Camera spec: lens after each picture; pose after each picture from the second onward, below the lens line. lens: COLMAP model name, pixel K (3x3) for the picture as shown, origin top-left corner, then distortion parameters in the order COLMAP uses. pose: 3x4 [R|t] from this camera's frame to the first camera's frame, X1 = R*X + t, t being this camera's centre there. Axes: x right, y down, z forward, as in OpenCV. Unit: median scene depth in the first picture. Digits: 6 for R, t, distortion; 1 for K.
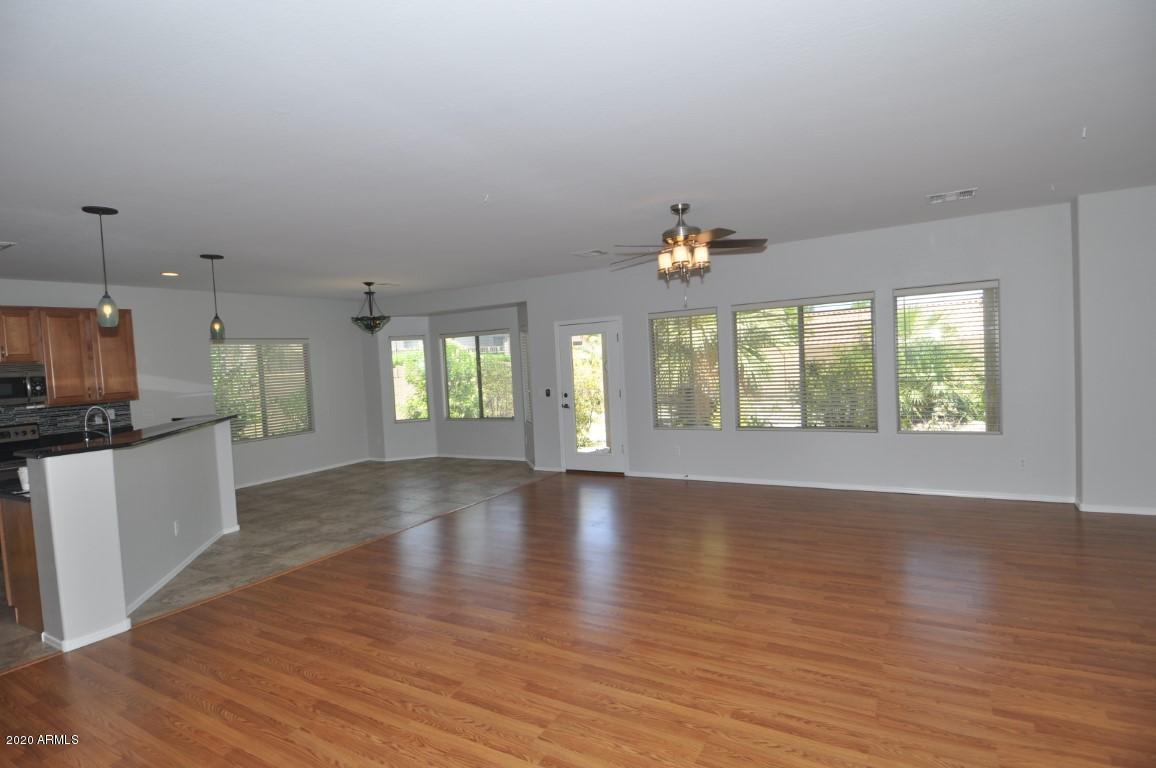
lens RADIAL K [[592.8, 0, 579.7], [0, 592.8, 387.2], [0, 0, 1]] dist [-0.031619, -0.003703]
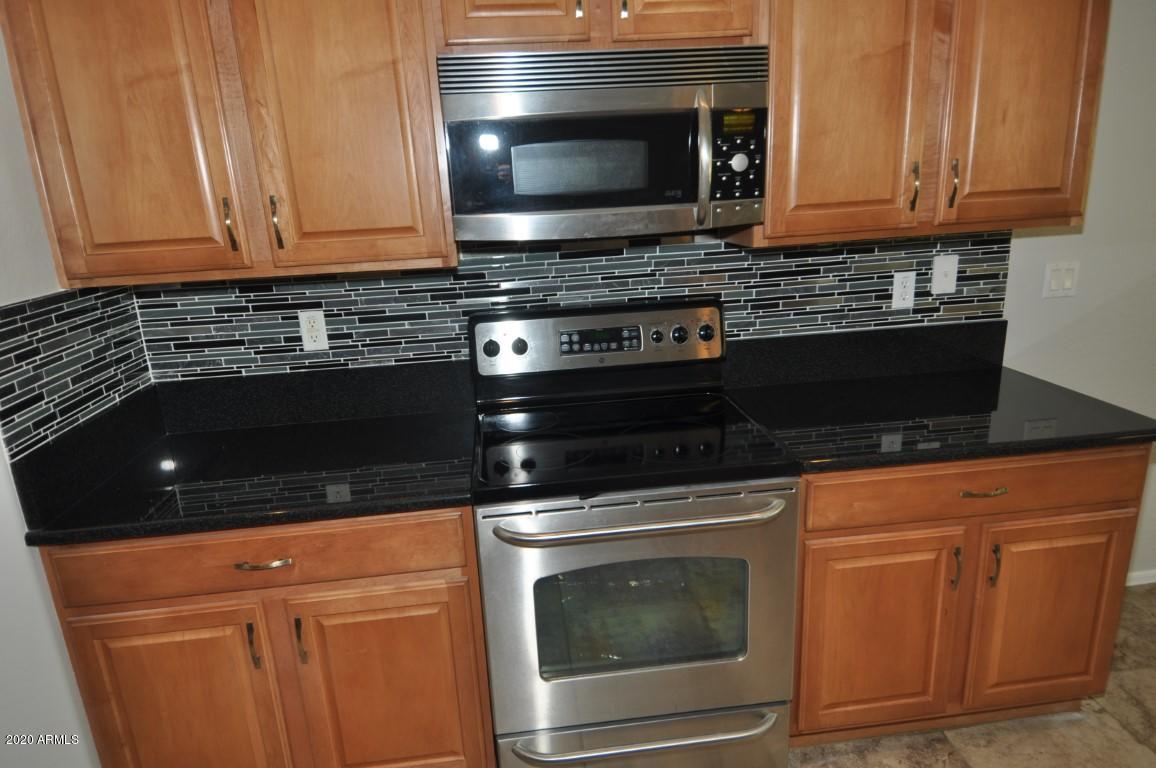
lens RADIAL K [[695.1, 0, 582.8], [0, 695.1, 385.2], [0, 0, 1]] dist [0.027524, -0.000264]
pose [[0.586558, 0.247903, -0.771034, -0.737919], [-0.021932, 0.956516, 0.290855, 0.006550], [0.809610, -0.153693, 0.566489, 0.773990]]
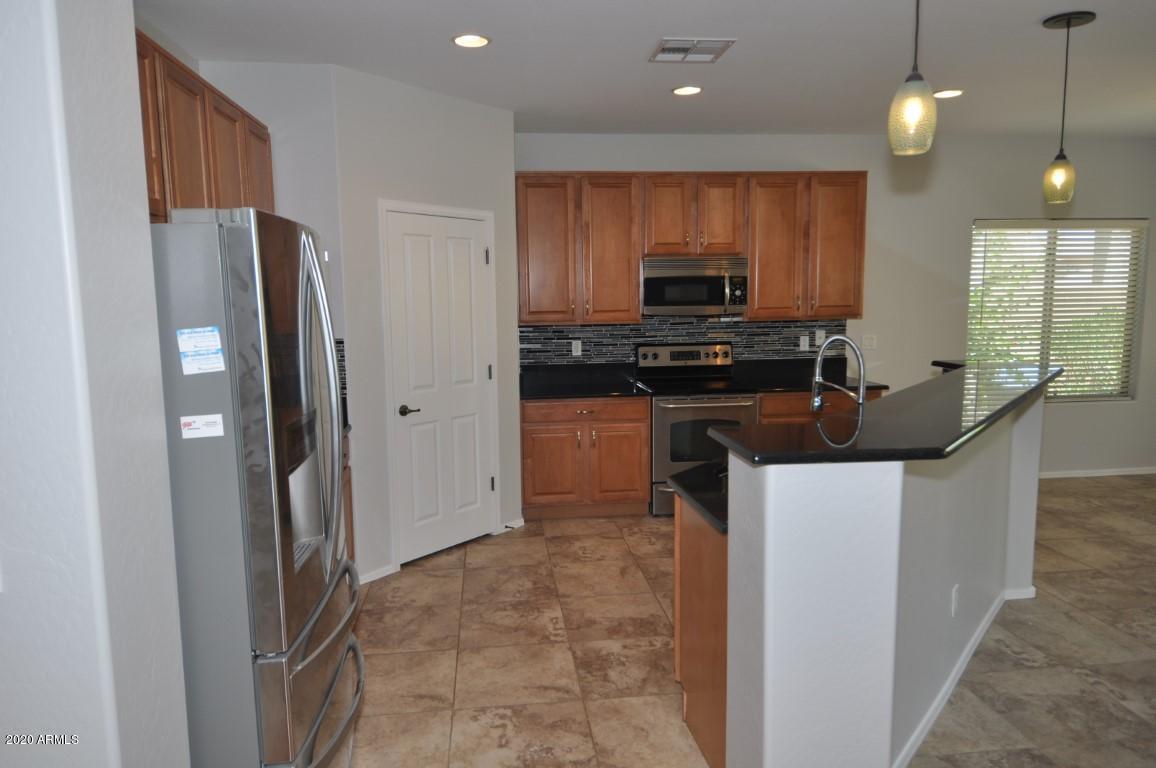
lens RADIAL K [[745.5, 0, 577.7], [0, 745.5, 382.7], [0, 0, 1]] dist [0.040165, -0.003737]
pose [[0.585119, 0.142906, -0.798257, -0.322136], [-0.057044, 0.989165, 0.135270, -0.002503], [0.808939, -0.033614, 0.586931, 0.312894]]
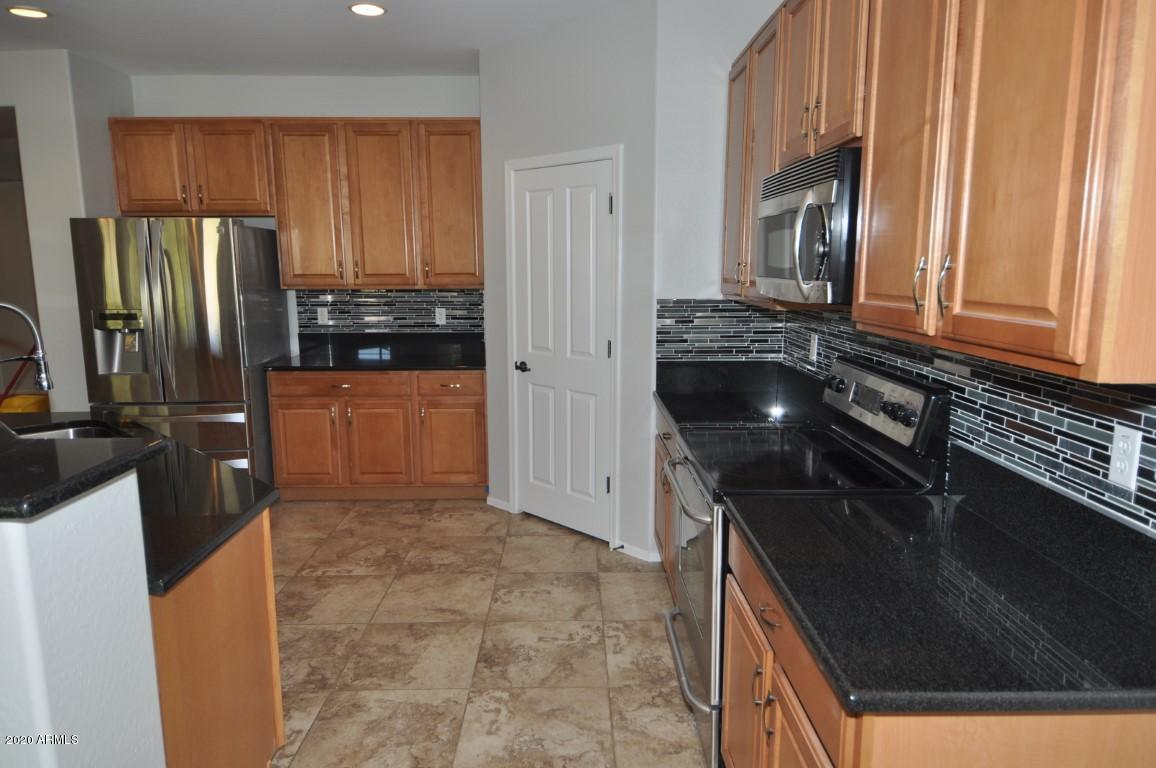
lens RADIAL K [[745.5, 0, 580.8], [0, 745.5, 382.4], [0, 0, 1]] dist [0.040165, -0.003737]
pose [[-0.864372, 0.138687, -0.483349, -0.673522], [0.027923, 0.972970, 0.229239, -0.020678], [0.502077, 0.184652, -0.844880, 1.232807]]
